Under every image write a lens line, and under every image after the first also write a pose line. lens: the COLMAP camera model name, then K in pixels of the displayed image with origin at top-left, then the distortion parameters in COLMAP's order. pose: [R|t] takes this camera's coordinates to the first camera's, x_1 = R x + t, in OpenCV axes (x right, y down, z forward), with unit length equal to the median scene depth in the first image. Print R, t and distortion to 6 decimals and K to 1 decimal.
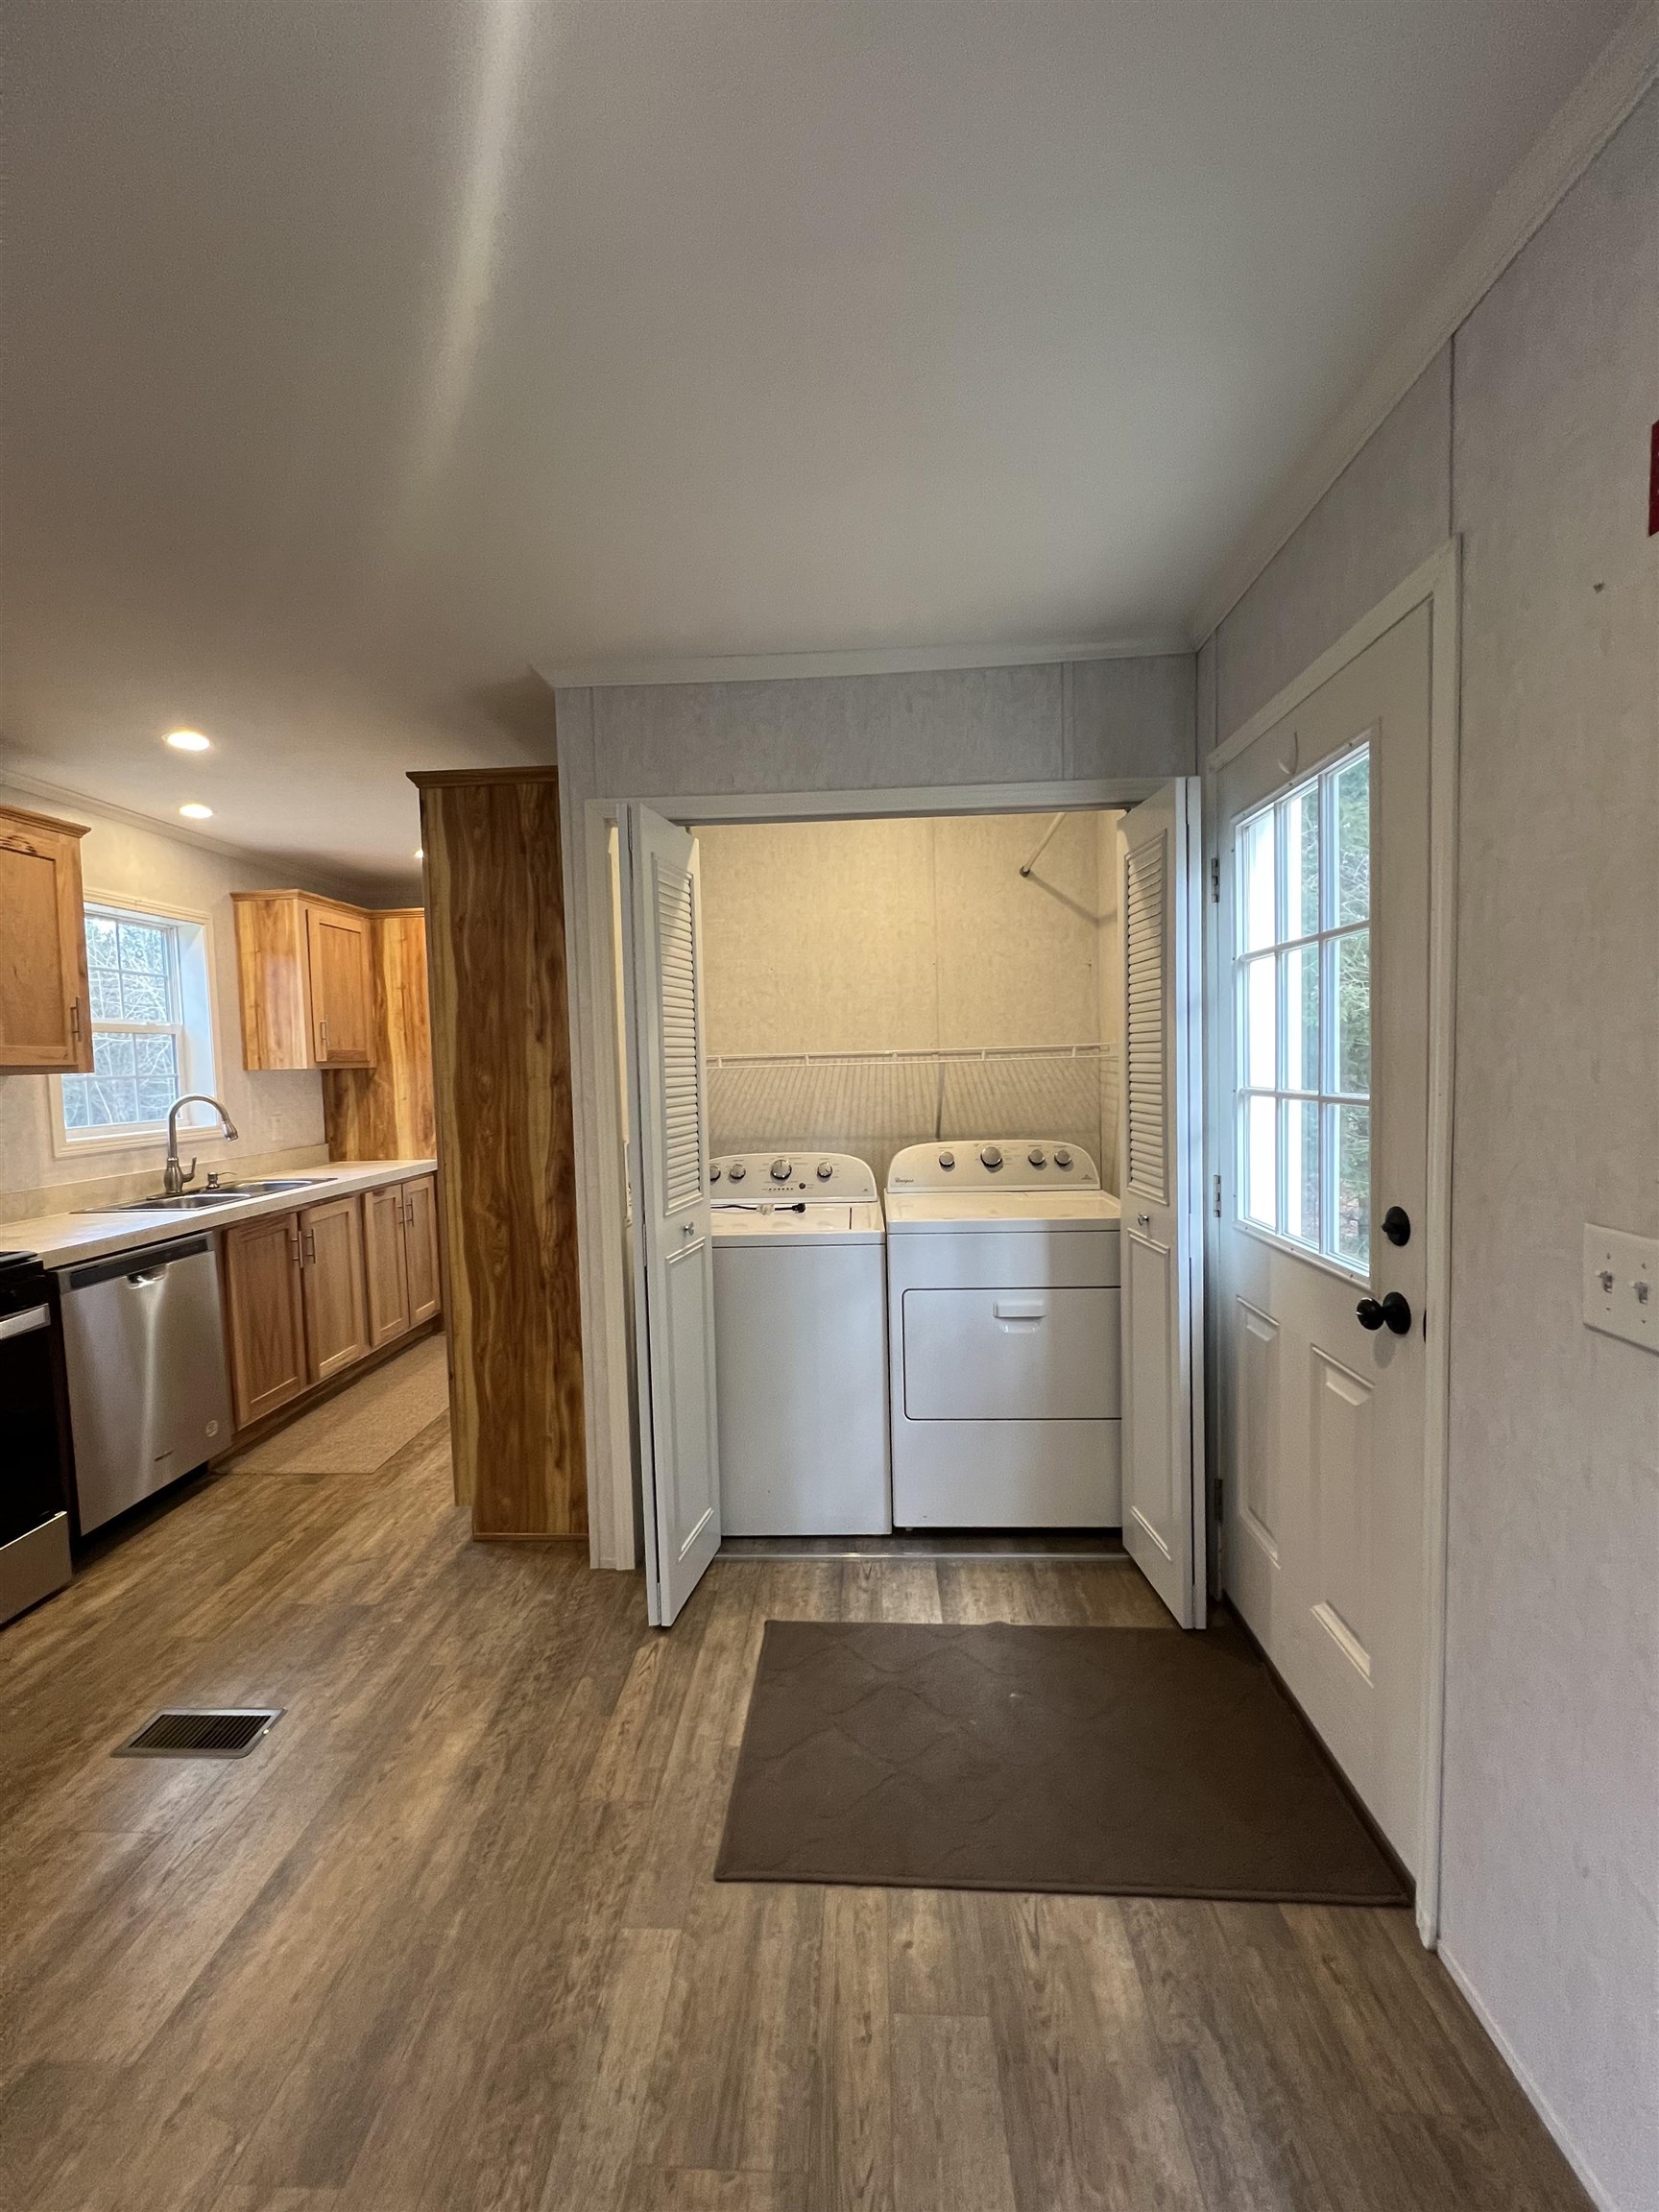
lens RADIAL K [[884.0, 0, 828.4], [0, 884.0, 1107.7], [0, 0, 1]] dist [-0.000630, -0.000054]
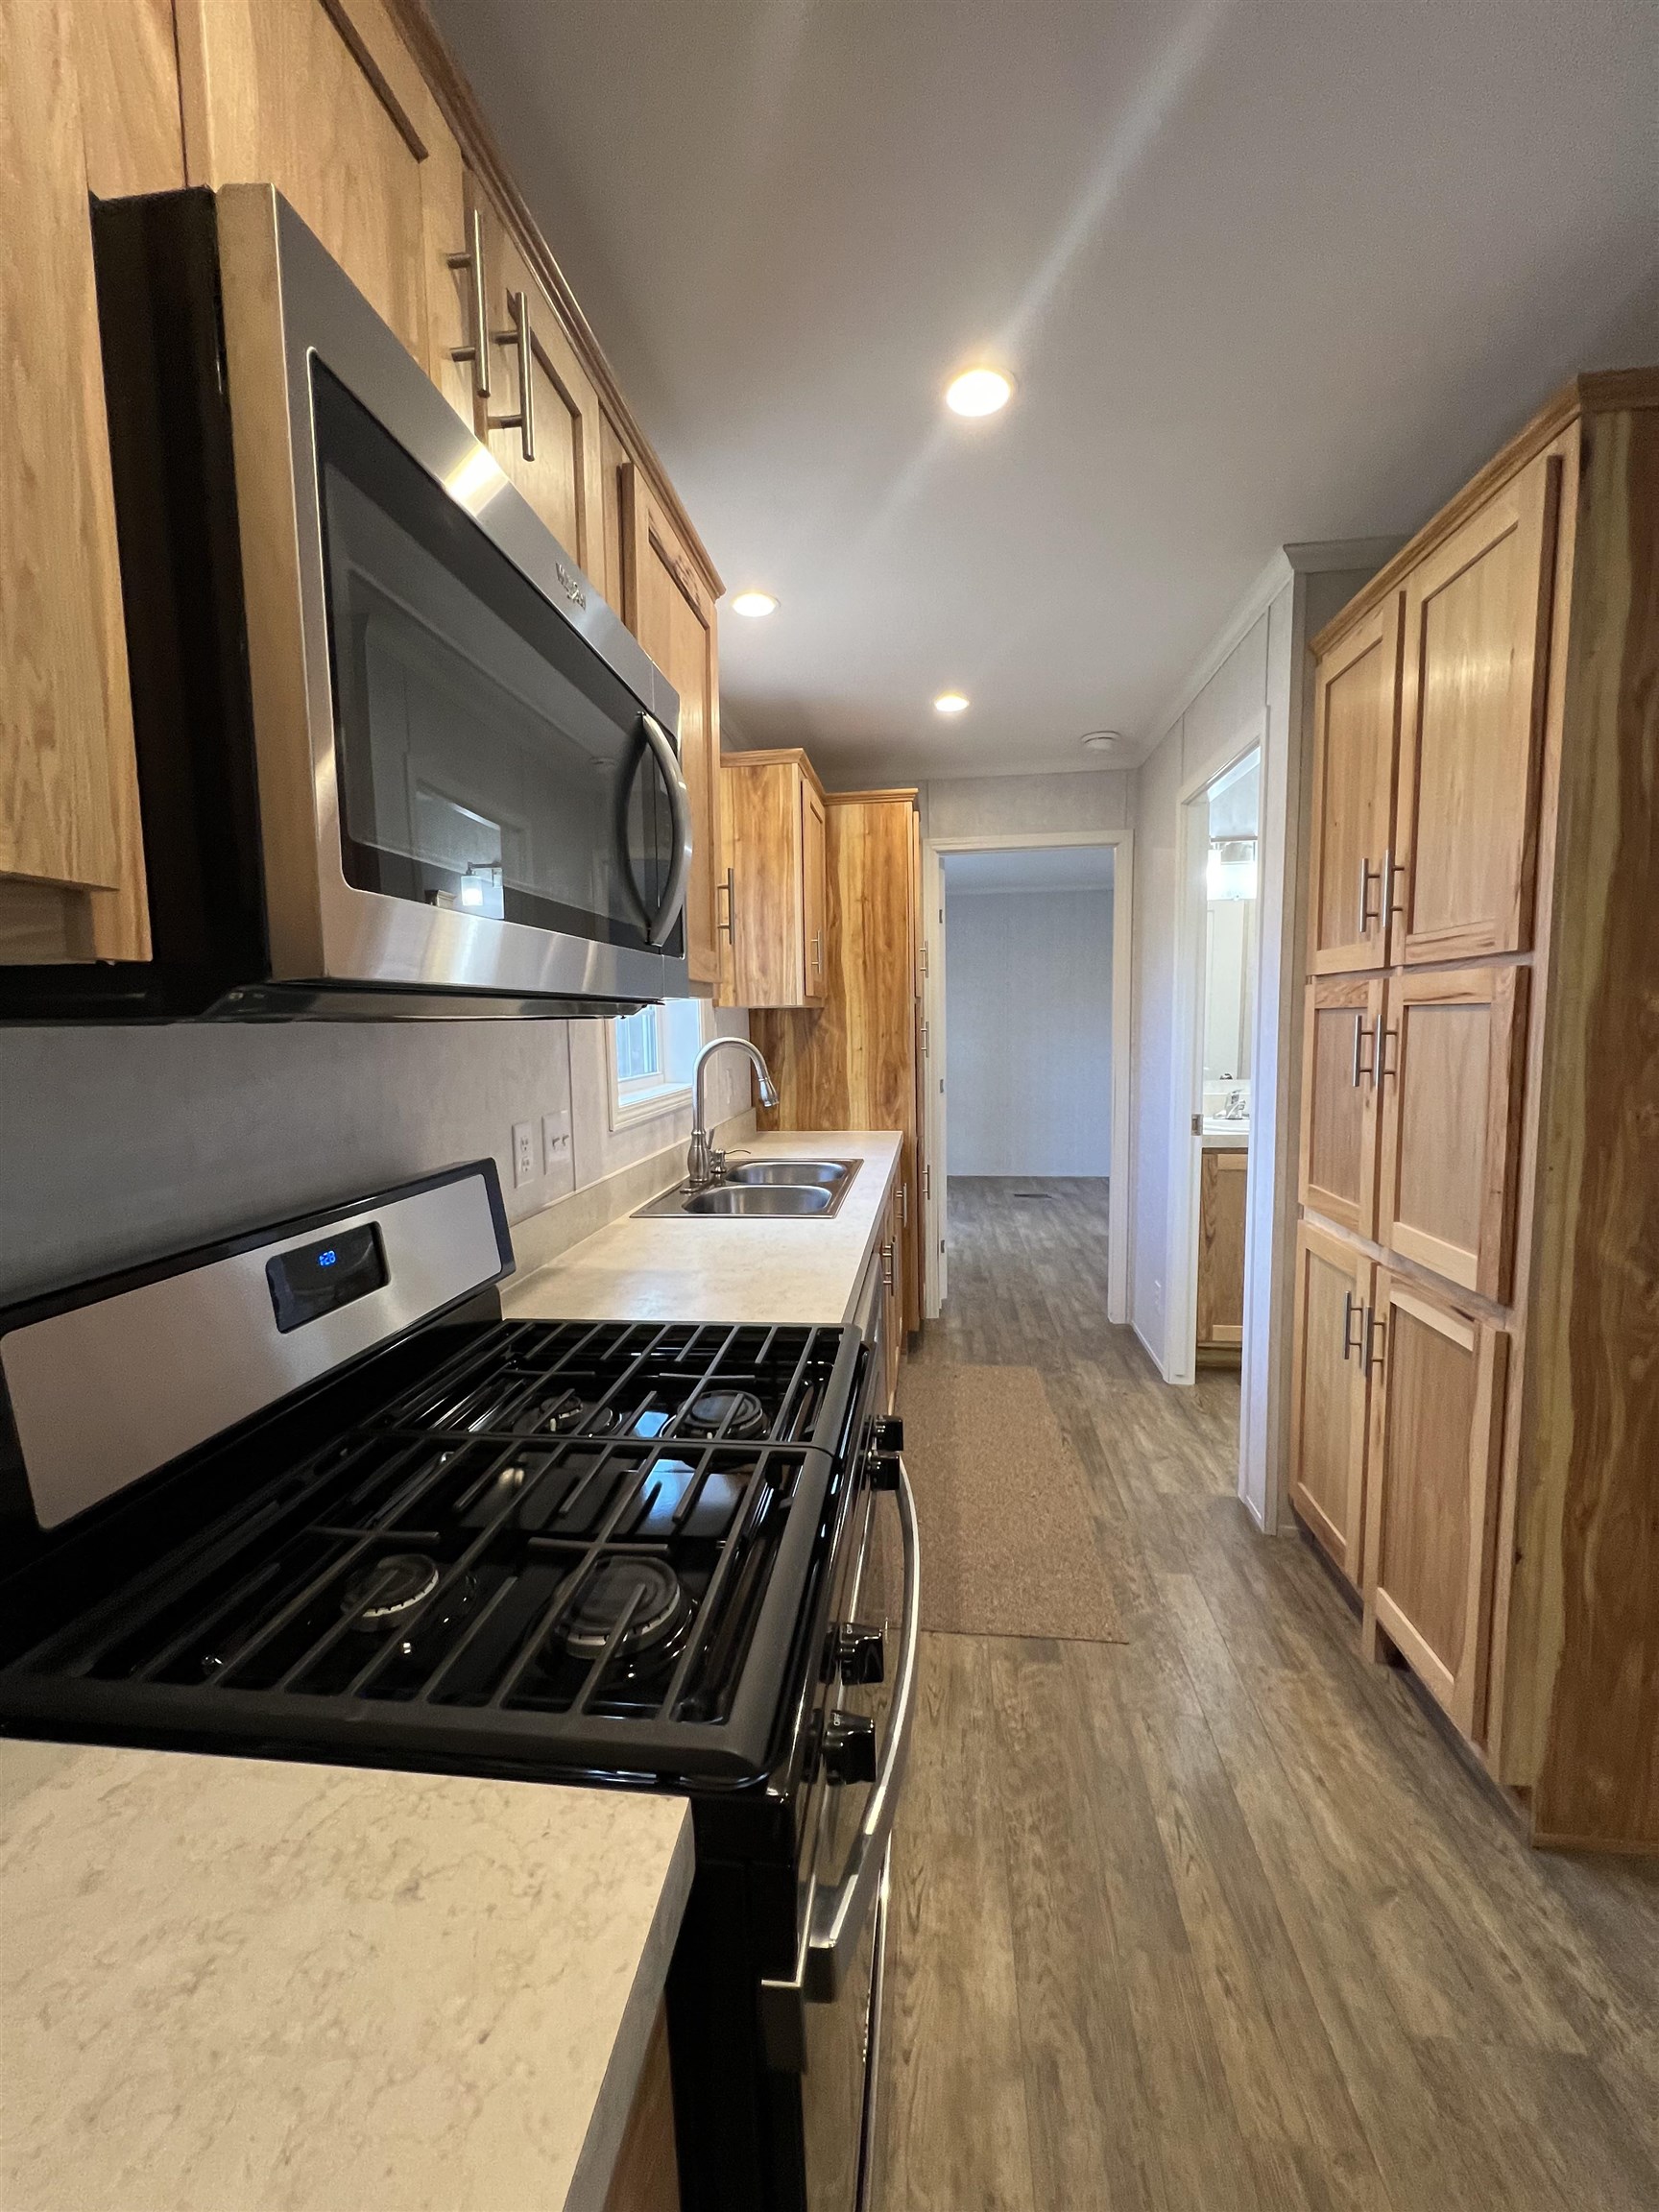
lens RADIAL K [[883.5, 0, 831.9], [0, 883.5, 1105.2], [0, 0, 1]] dist [-0.001101, 0.000063]
pose [[0.997845, 0.015788, -0.063695, -0.686940], [-0.013045, 0.998979, 0.043244, 0.007786], [0.064313, -0.042320, 0.997032, 0.374883]]
